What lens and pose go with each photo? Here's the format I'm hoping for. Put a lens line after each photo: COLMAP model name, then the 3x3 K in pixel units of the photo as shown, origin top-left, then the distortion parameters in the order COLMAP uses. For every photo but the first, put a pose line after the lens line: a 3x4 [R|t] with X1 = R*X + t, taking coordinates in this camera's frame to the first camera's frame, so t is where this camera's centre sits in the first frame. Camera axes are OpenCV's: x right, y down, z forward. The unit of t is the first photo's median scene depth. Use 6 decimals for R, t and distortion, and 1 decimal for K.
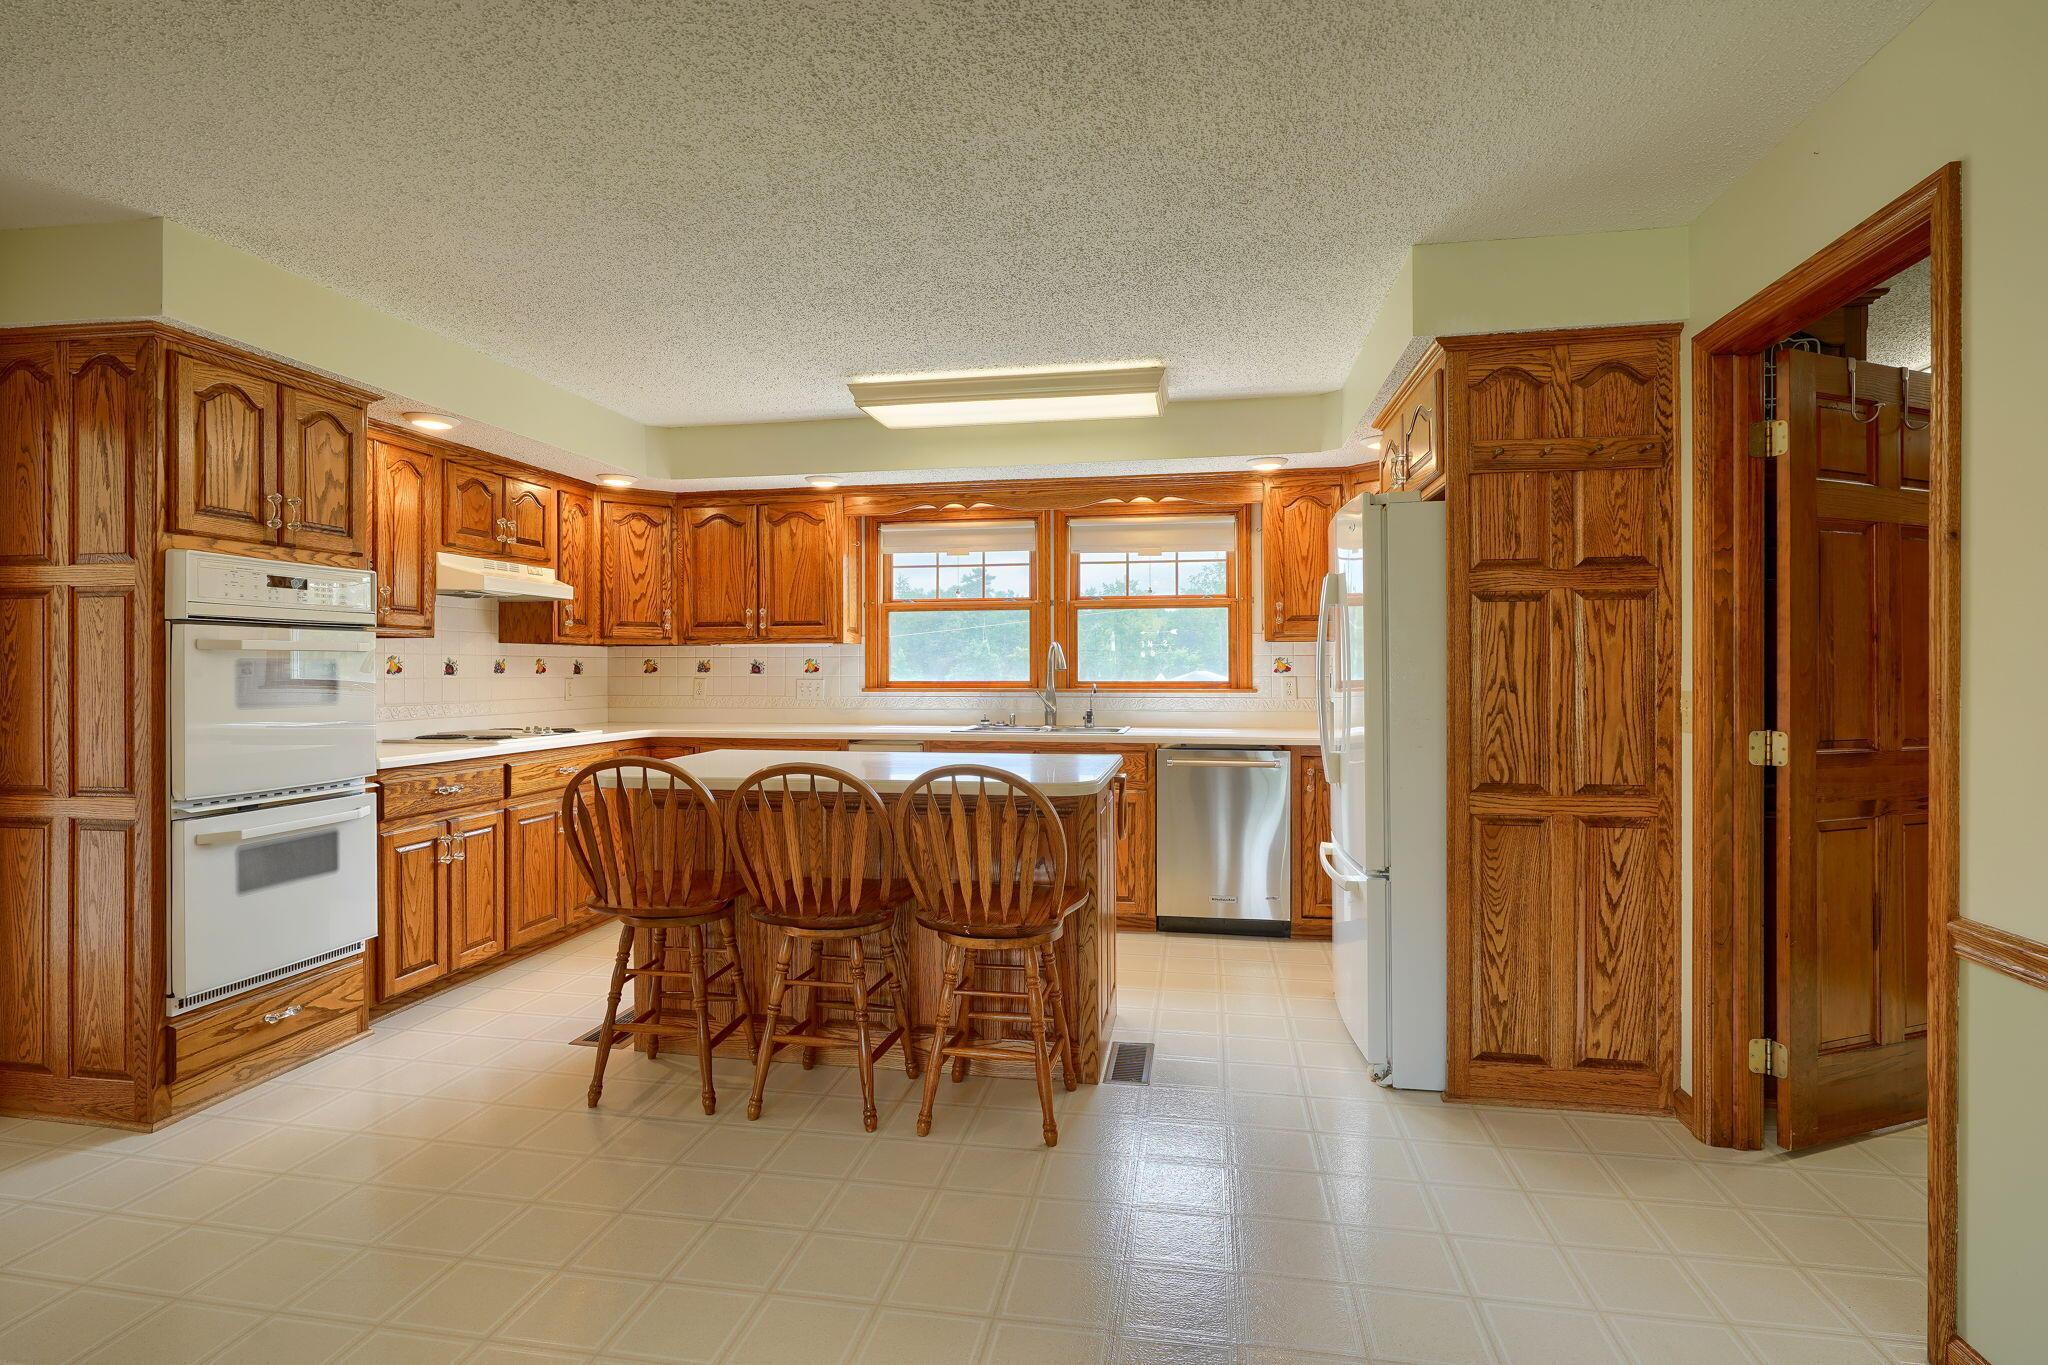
lens RADIAL K [[1010.2, 0, 1032.6], [0, 1010.2, 664.0], [0, 0, 1]] dist [-0.000666, -0.000467]
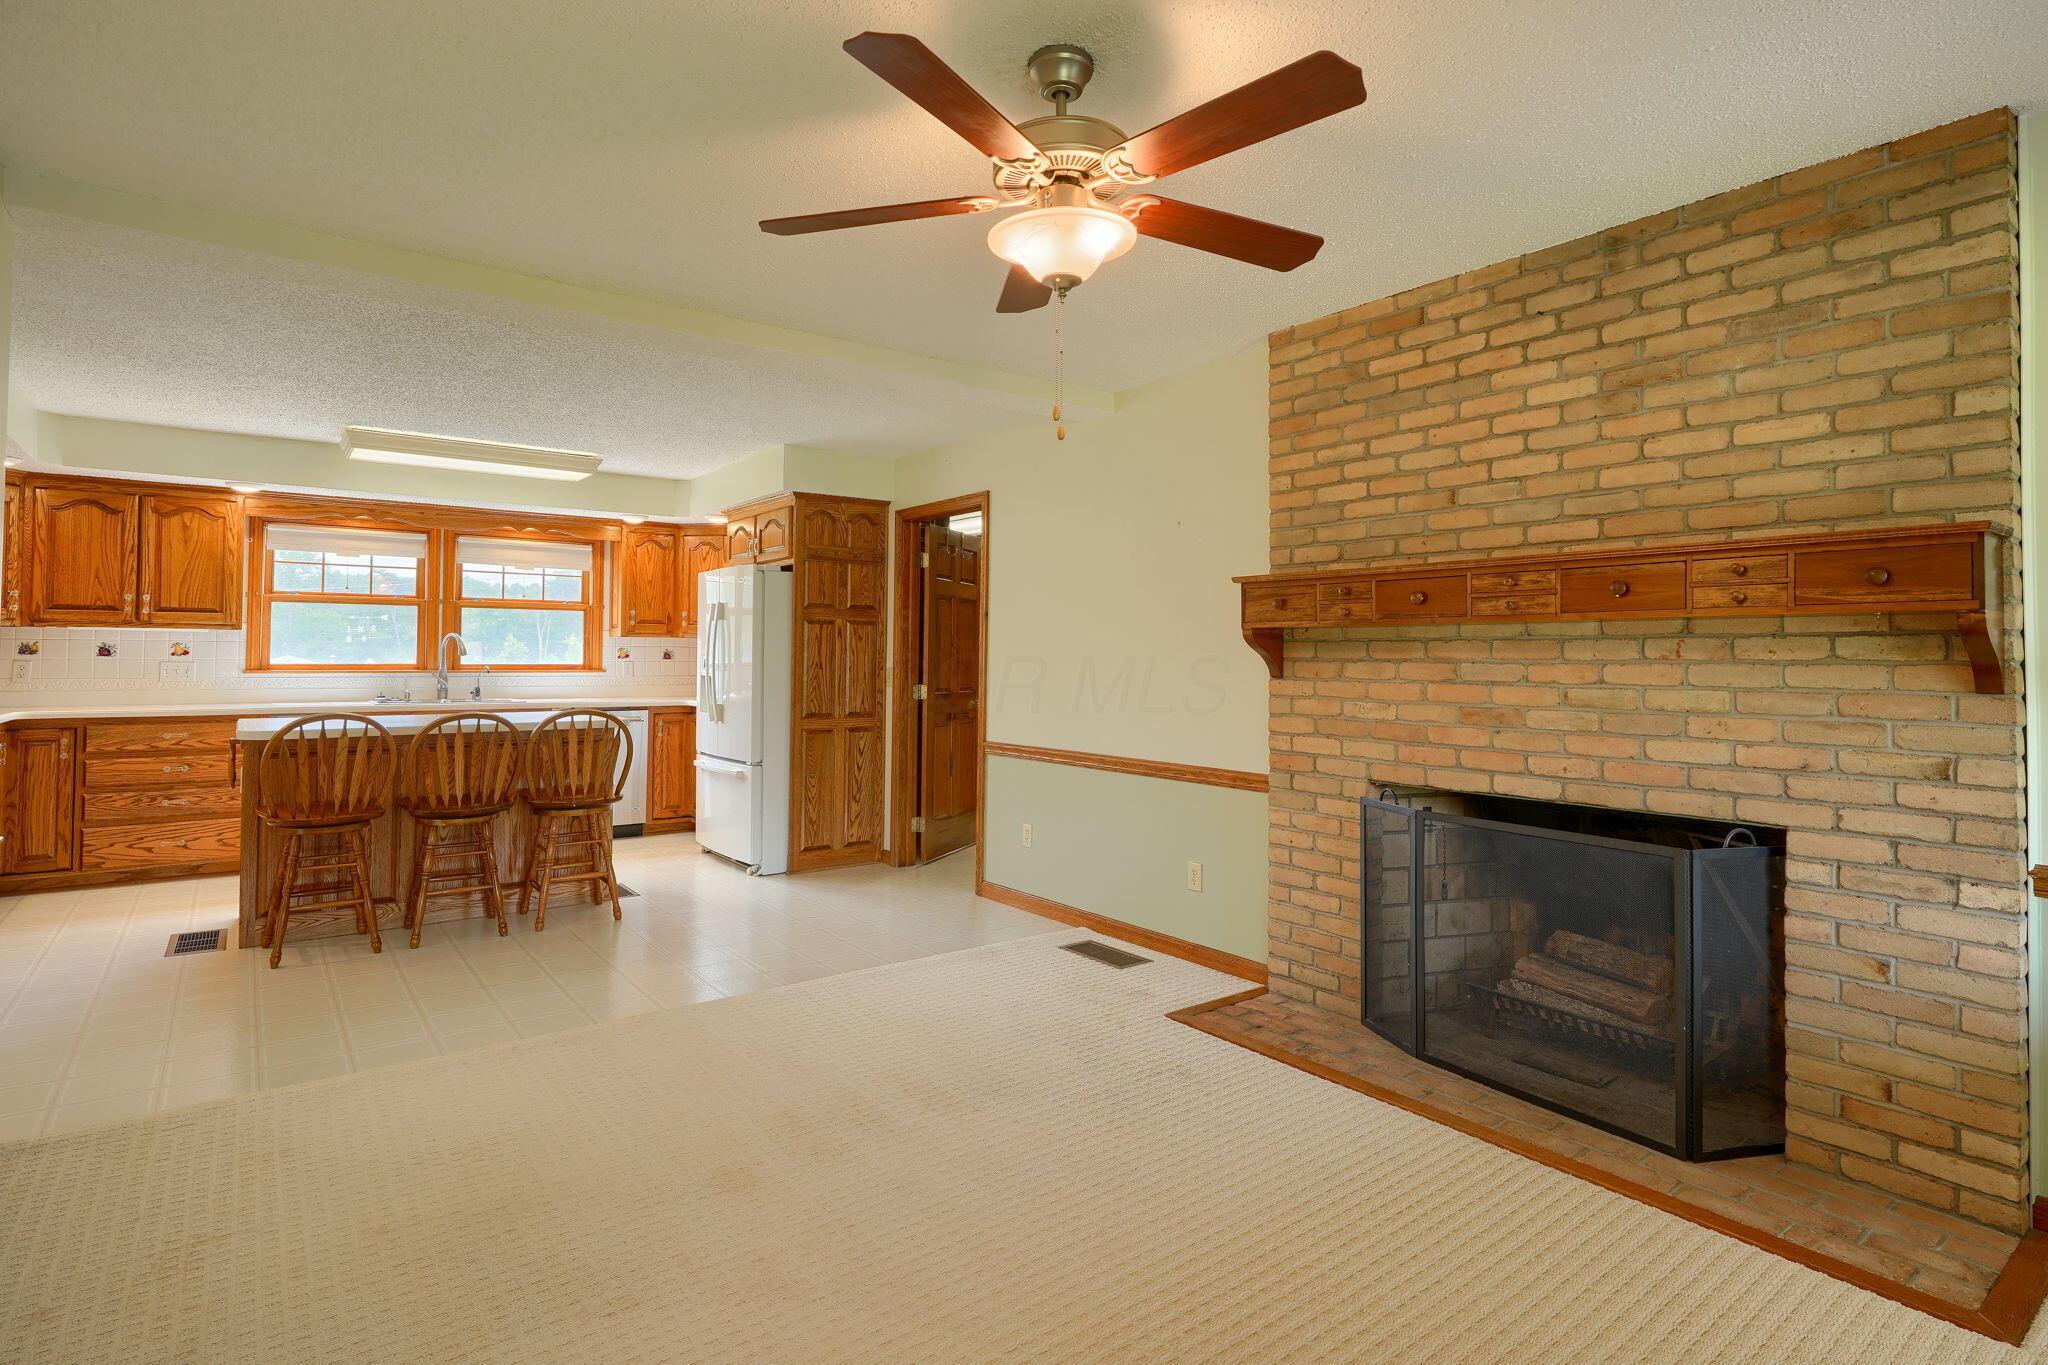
lens RADIAL K [[1010.2, 0, 1012.4], [0, 1010.2, 641.2], [0, 0, 1]] dist [-0.000666, -0.000467]
pose [[0.683857, 0.018385, 0.729385, -0.728990], [-0.011322, 0.999830, -0.014586, -0.002032], [-0.729528, 0.001717, 0.683948, -0.661038]]
